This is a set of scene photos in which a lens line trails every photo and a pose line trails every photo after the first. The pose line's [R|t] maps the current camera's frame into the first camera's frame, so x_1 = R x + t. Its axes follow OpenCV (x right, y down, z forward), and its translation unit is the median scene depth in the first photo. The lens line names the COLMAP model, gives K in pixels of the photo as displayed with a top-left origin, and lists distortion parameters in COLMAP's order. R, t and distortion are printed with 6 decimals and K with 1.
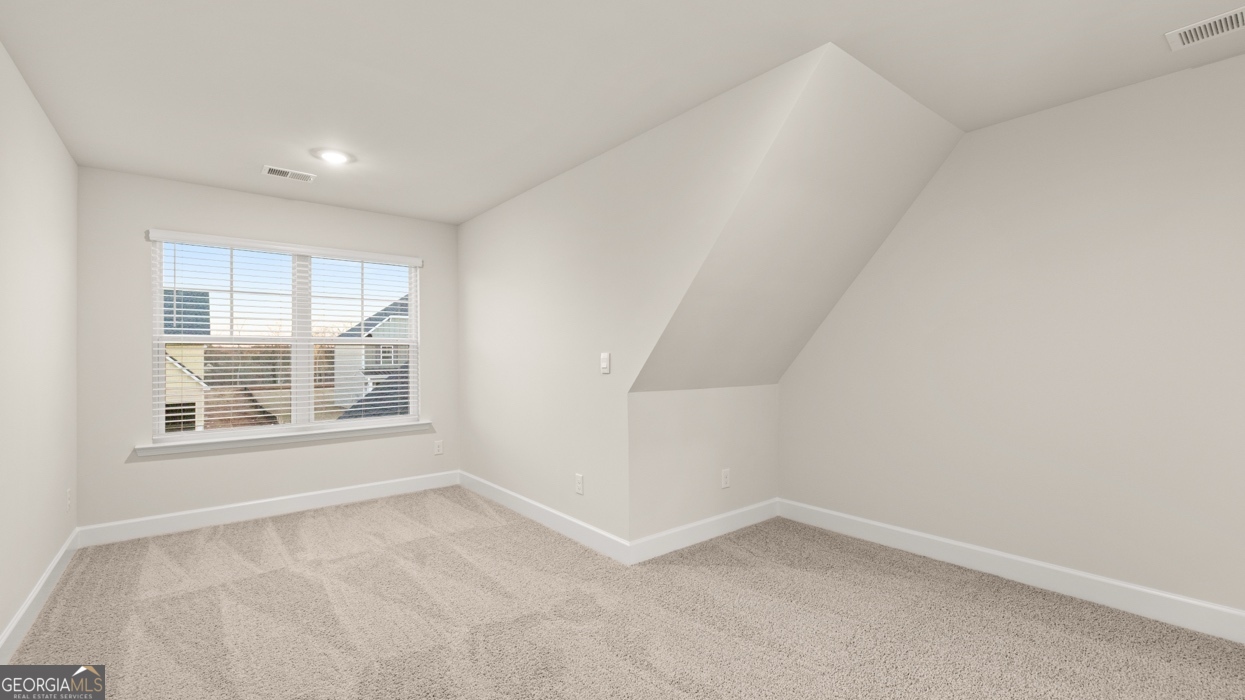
lens RADIAL K [[519.7, 0, 616.5], [0, 519.7, 349.0], [0, 0, 1]] dist [-0.000636, 0.000082]
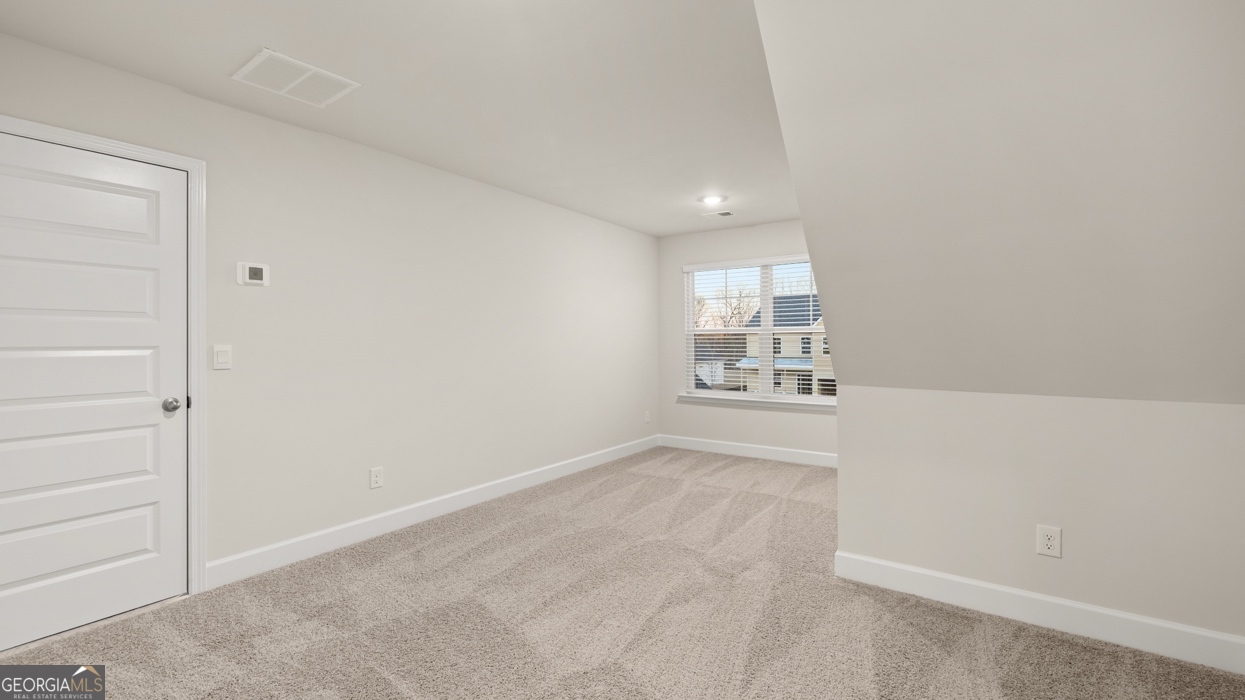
lens RADIAL K [[519.7, 0, 616.5], [0, 519.7, 349.0], [0, 0, 1]] dist [-0.000636, 0.000082]
pose [[0.285086, 0.023781, -0.958207, 0.668652], [0.016145, 0.999431, 0.029607, -0.016926], [0.958366, -0.023911, 0.284540, 0.315912]]
